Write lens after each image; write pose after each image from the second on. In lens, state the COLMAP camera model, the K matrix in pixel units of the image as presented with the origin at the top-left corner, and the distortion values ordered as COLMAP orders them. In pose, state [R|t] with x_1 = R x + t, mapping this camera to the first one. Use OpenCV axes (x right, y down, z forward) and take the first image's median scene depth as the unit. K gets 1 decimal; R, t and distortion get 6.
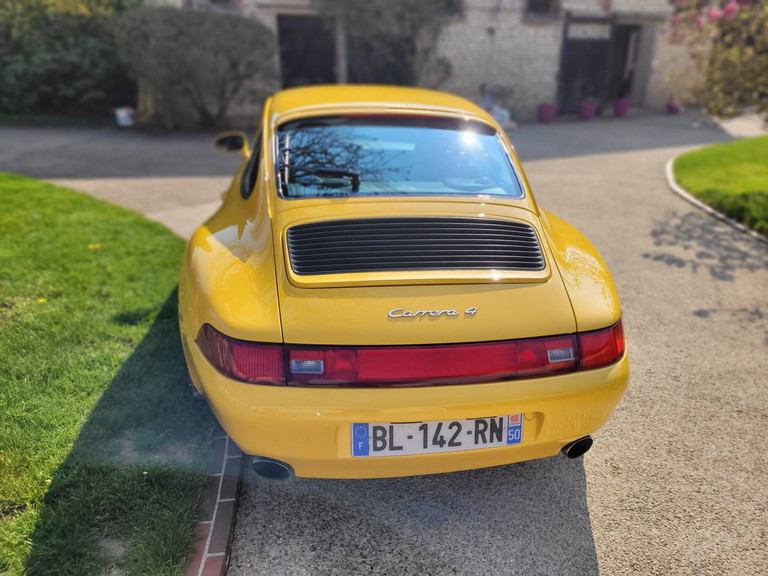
lens RADIAL K [[575.9, 0, 392.1], [0, 575.9, 287.8], [0, 0, 1]] dist [0.039224, -0.030199]
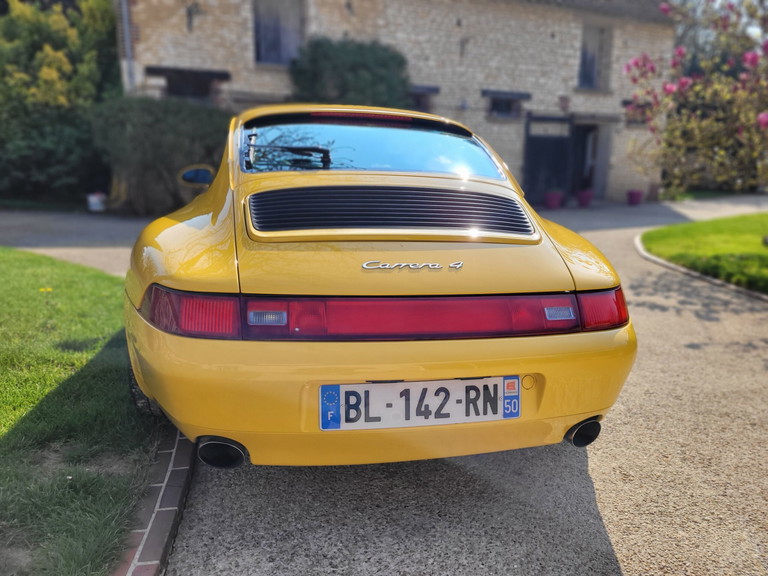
lens RADIAL K [[581.0, 0, 384.0], [0, 581.0, 288.0], [0, 0, 1]] dist [0.036812, -0.027994]
pose [[0.999400, -0.006944, 0.033924, -0.003256], [0.012535, 0.985791, -0.167510, 0.185917], [-0.032278, 0.167835, 0.985287, 0.109750]]
